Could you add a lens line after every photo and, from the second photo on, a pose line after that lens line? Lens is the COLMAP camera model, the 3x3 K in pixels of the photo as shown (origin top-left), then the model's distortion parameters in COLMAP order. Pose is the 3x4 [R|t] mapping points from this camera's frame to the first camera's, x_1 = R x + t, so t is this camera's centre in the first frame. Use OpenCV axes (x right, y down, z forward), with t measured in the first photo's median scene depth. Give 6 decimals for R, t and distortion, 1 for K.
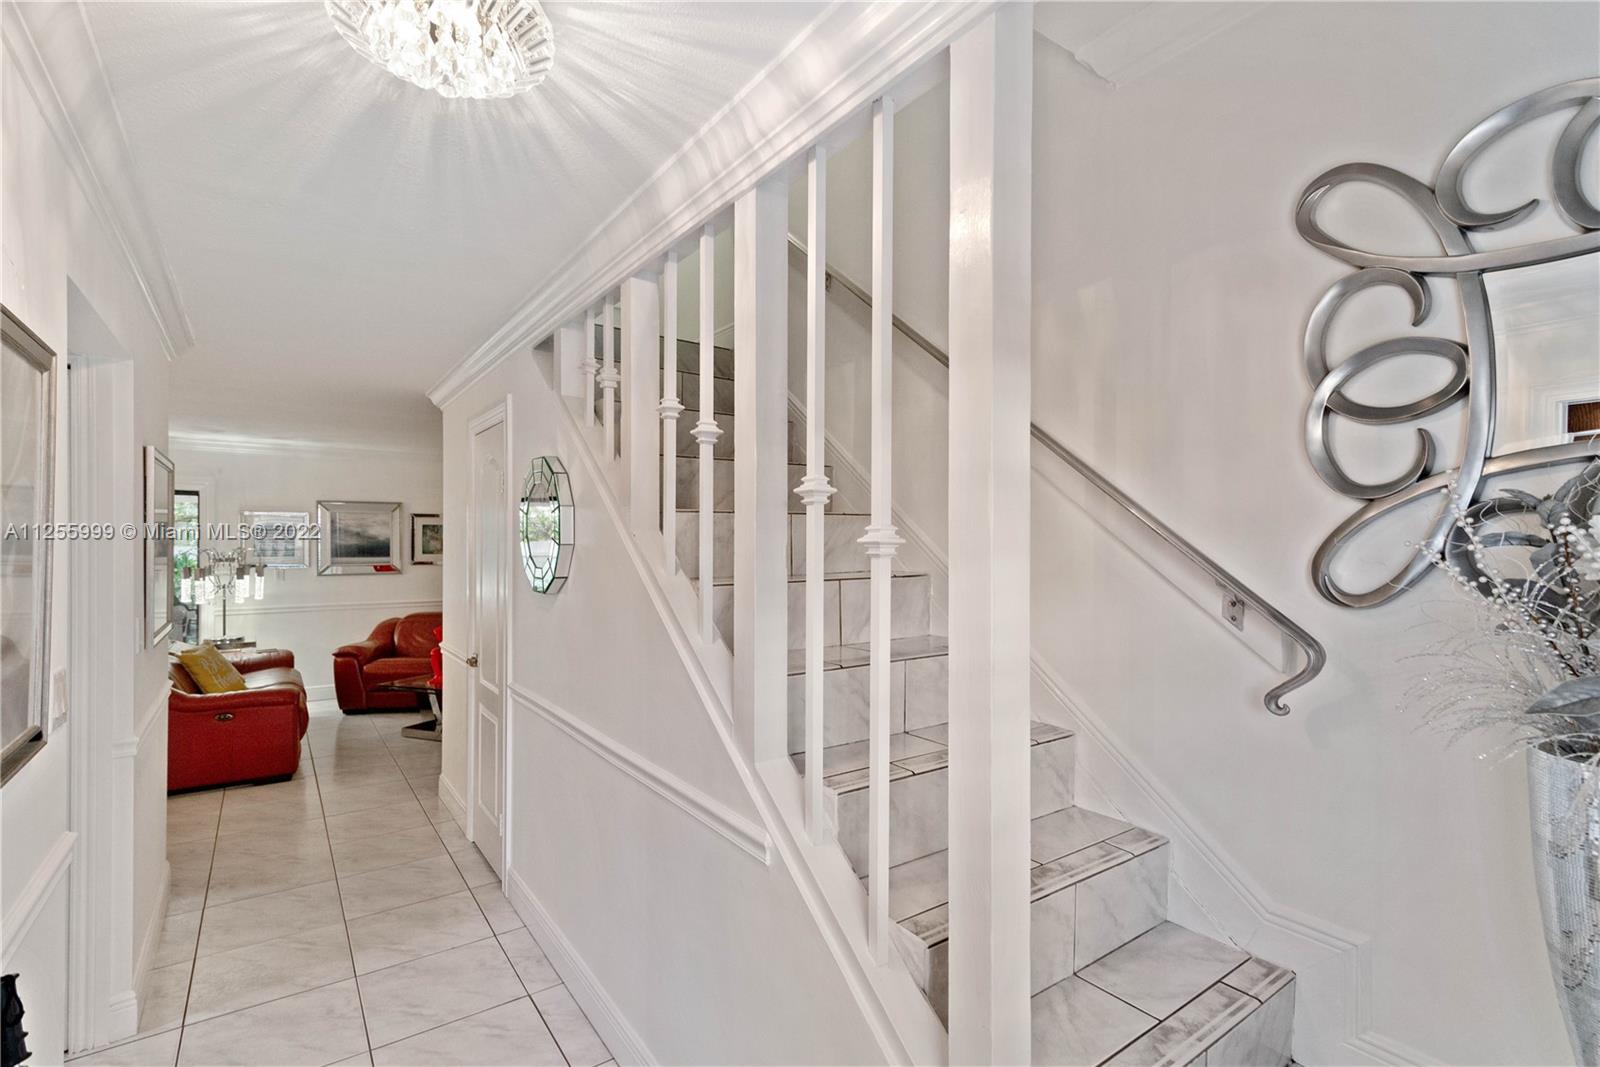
lens RADIAL K [[757.0, 0, 830.8], [0, 757.0, 542.9], [0, 0, 1]] dist [0.019186, -0.001237]
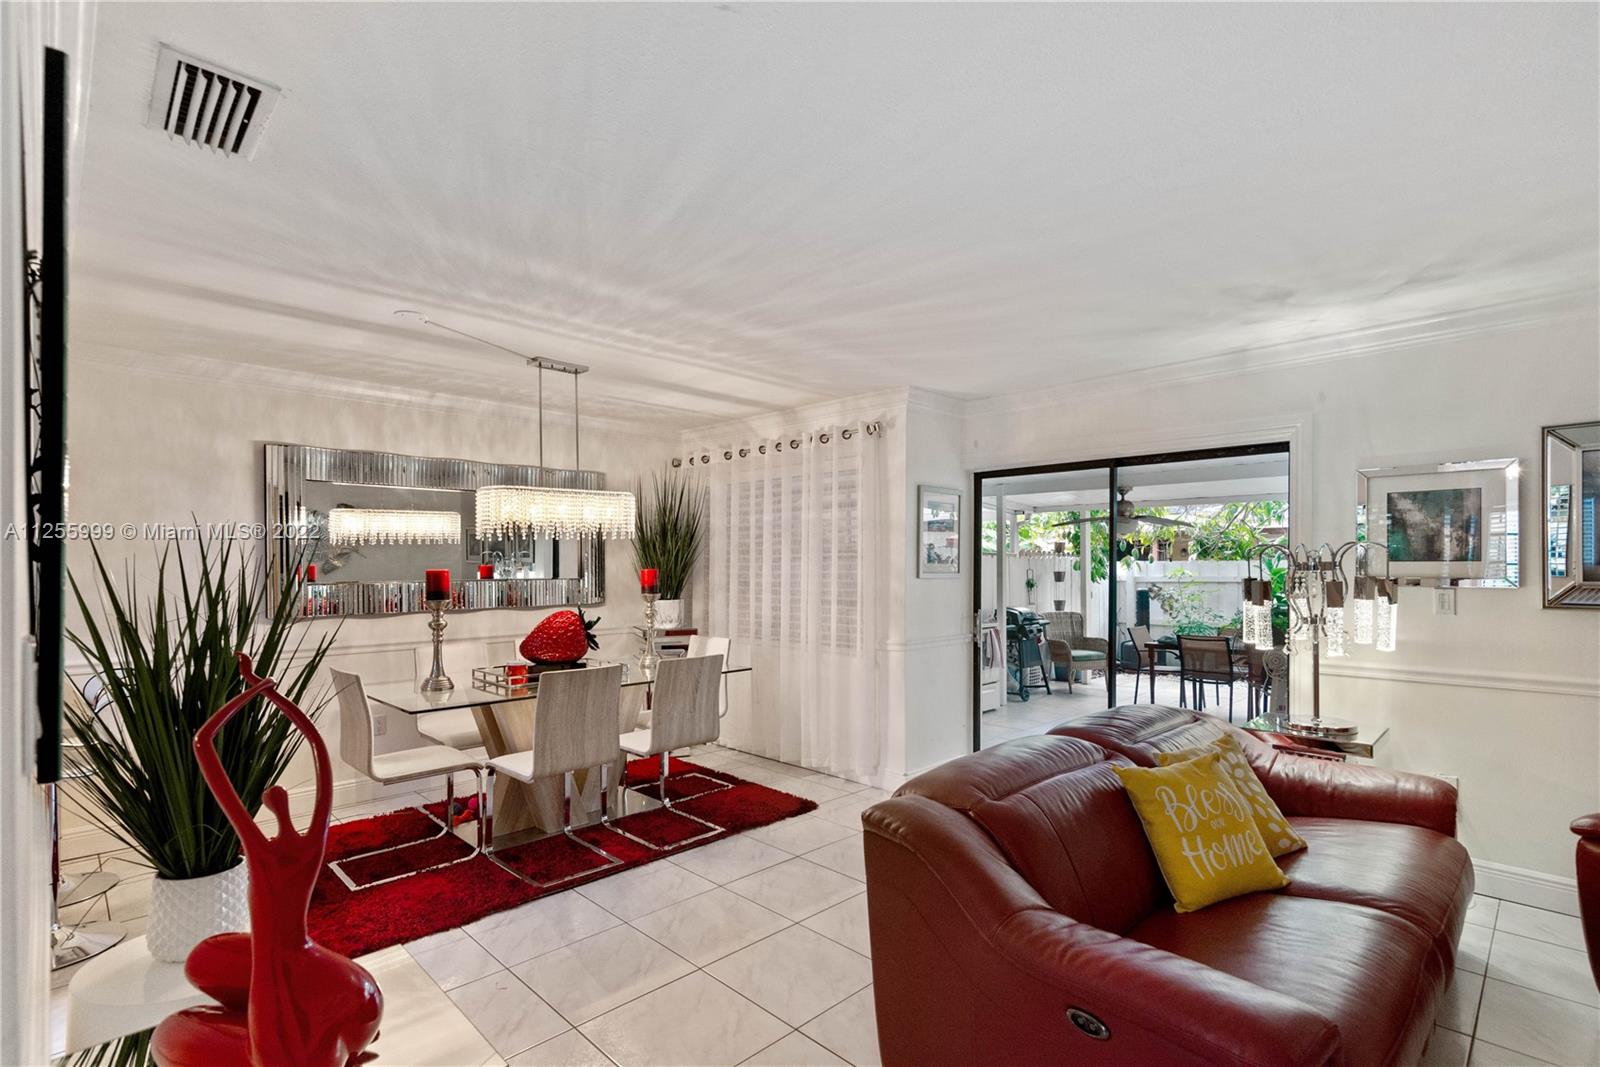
lens RADIAL K [[757.0, 0, 791.6], [0, 757.0, 563.9], [0, 0, 1]] dist [0.019186, -0.001237]
pose [[0.135055, -0.004237, -0.990829, -0.345230], [-0.000712, 0.999990, -0.004373, 0.022805], [0.990838, 0.001296, 0.135051, 0.594098]]
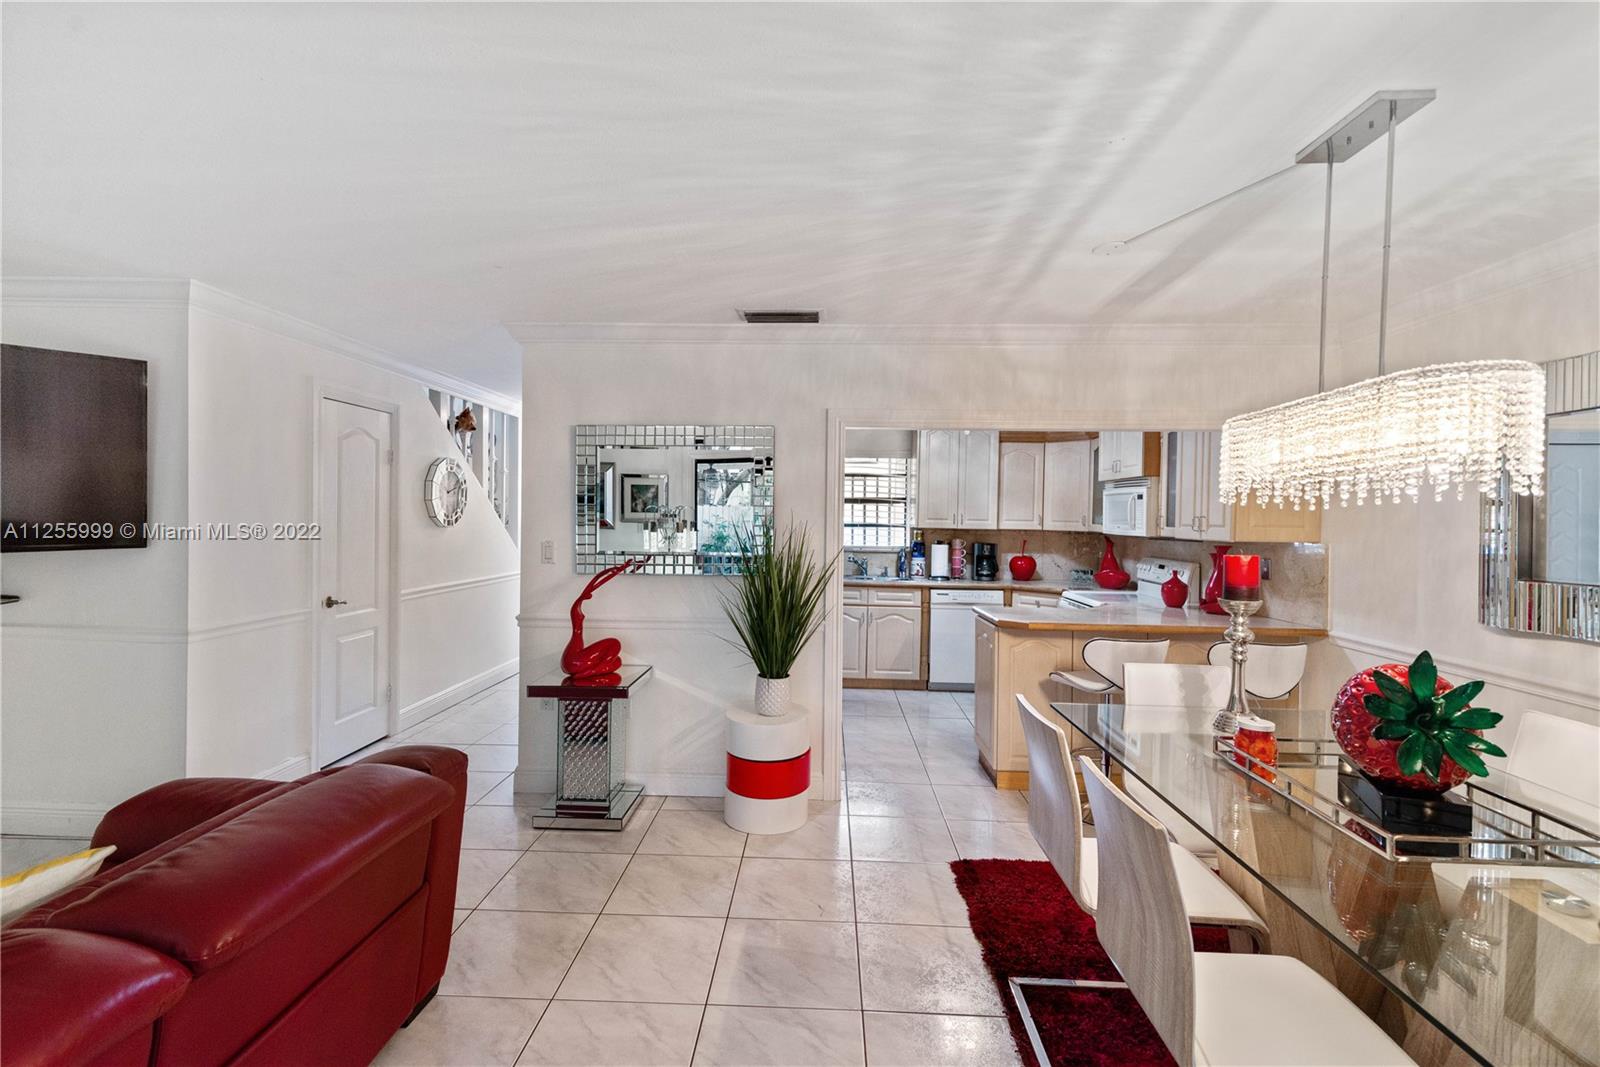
lens RADIAL K [[757.0, 0, 802.2], [0, 757.0, 524.0], [0, 0, 1]] dist [0.019186, -0.001237]
pose [[-0.775644, -0.018387, 0.630903, -0.986181], [-0.016396, 0.999825, 0.008981, 0.009948], [-0.630958, -0.003378, -0.775810, 0.839975]]
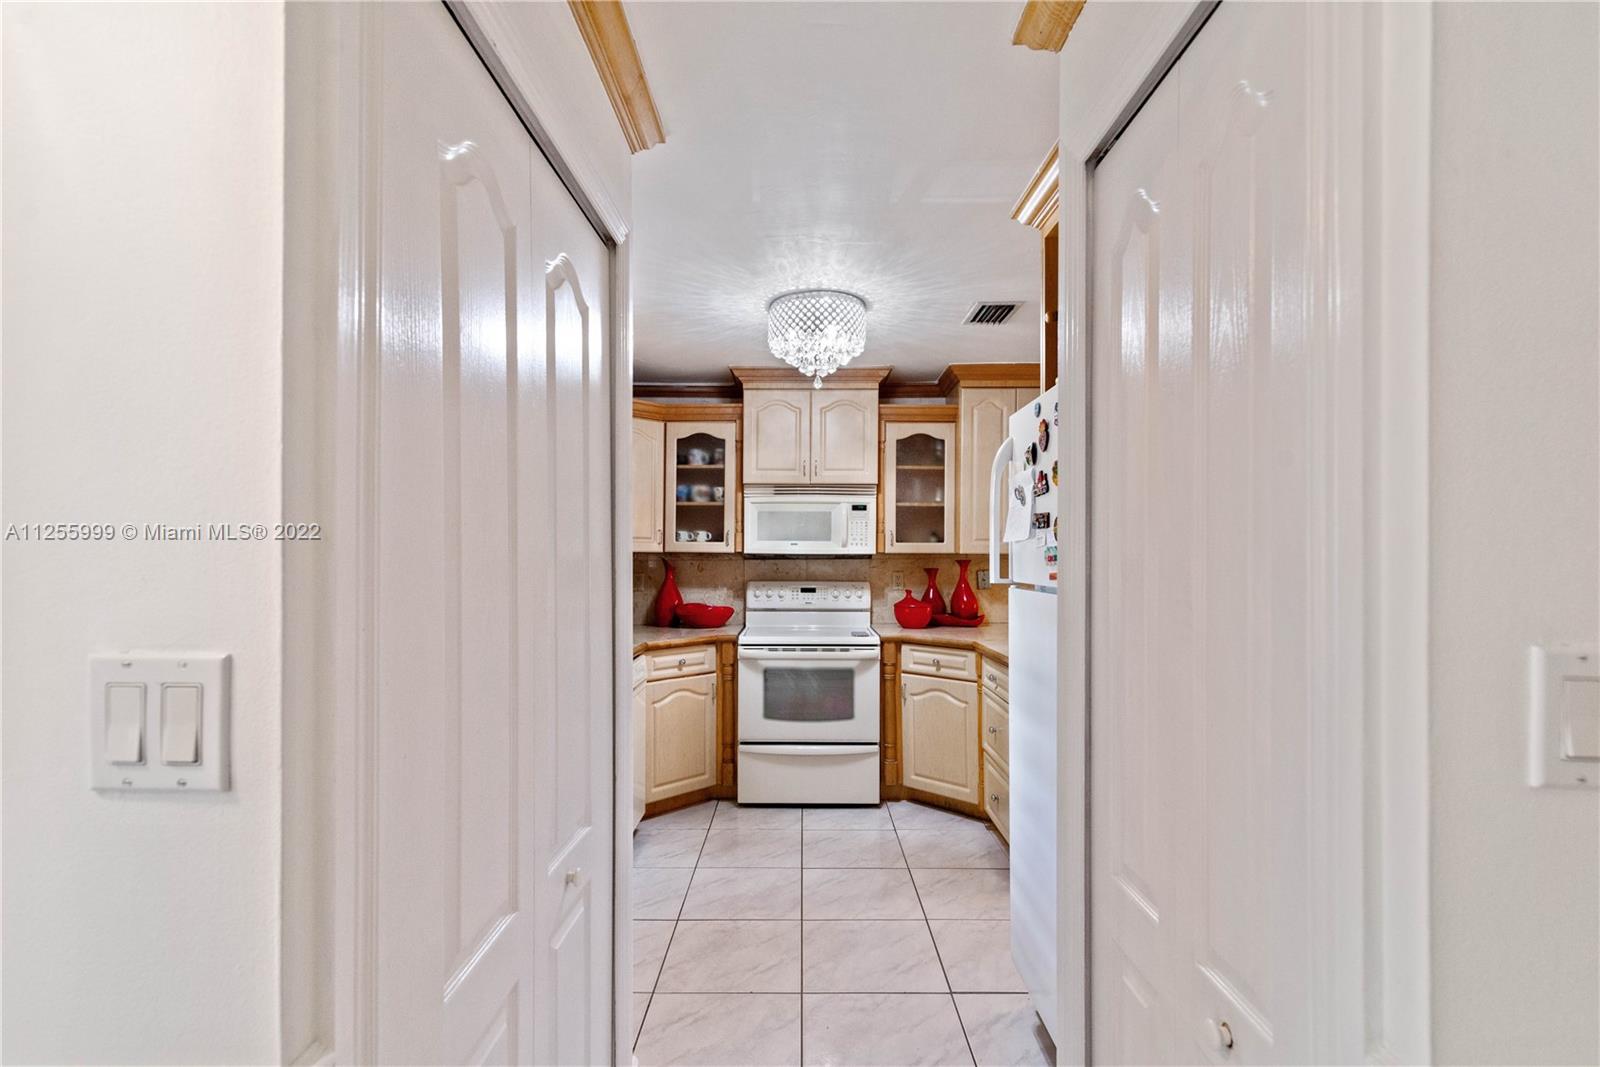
lens RADIAL K [[757.0, 0, 801.5], [0, 757.0, 556.5], [0, 0, 1]] dist [0.019186, -0.001237]
pose [[-0.592814, -0.002417, -0.805336, -0.216287], [-0.003555, 0.999994, -0.000384, 0.026660], [0.805332, 0.002635, -0.592818, 0.374516]]
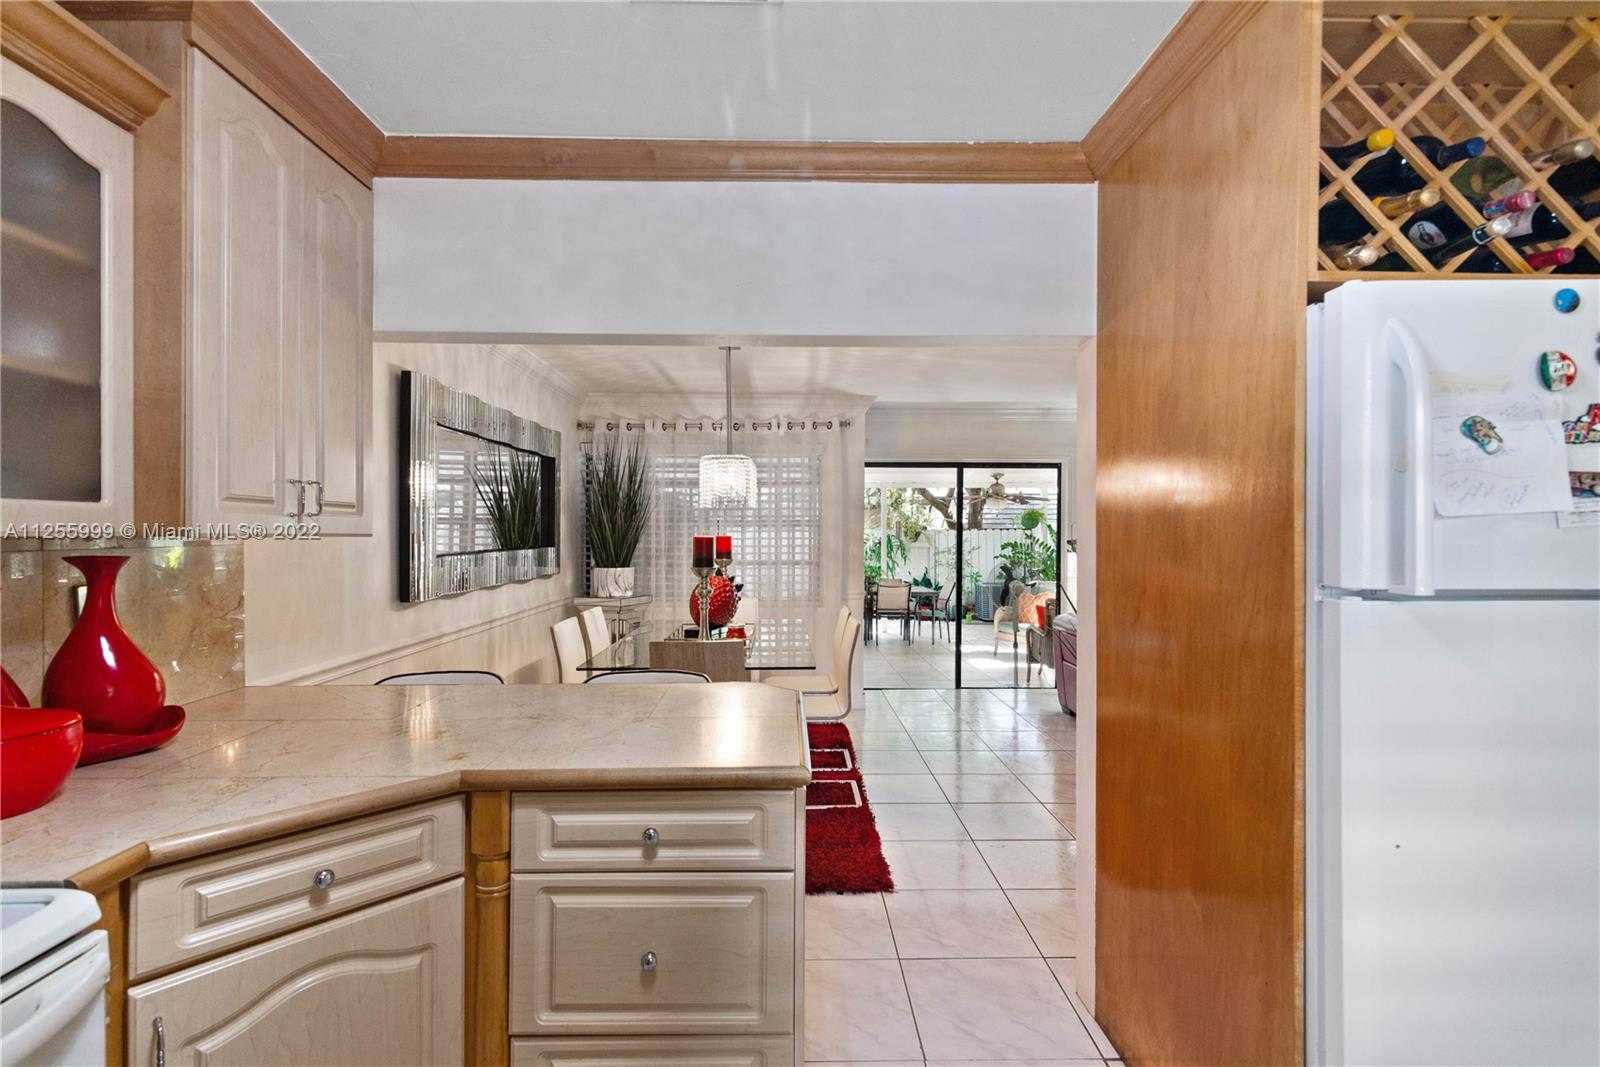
lens RADIAL K [[757.0, 0, 788.1], [0, 757.0, 535.8], [0, 0, 1]] dist [0.019186, -0.001237]
pose [[0.807036, -0.003924, -0.590489, -0.552748], [0.005326, 0.999986, 0.000635, 0.023817], [0.590478, -0.003658, 0.807045, 0.019879]]
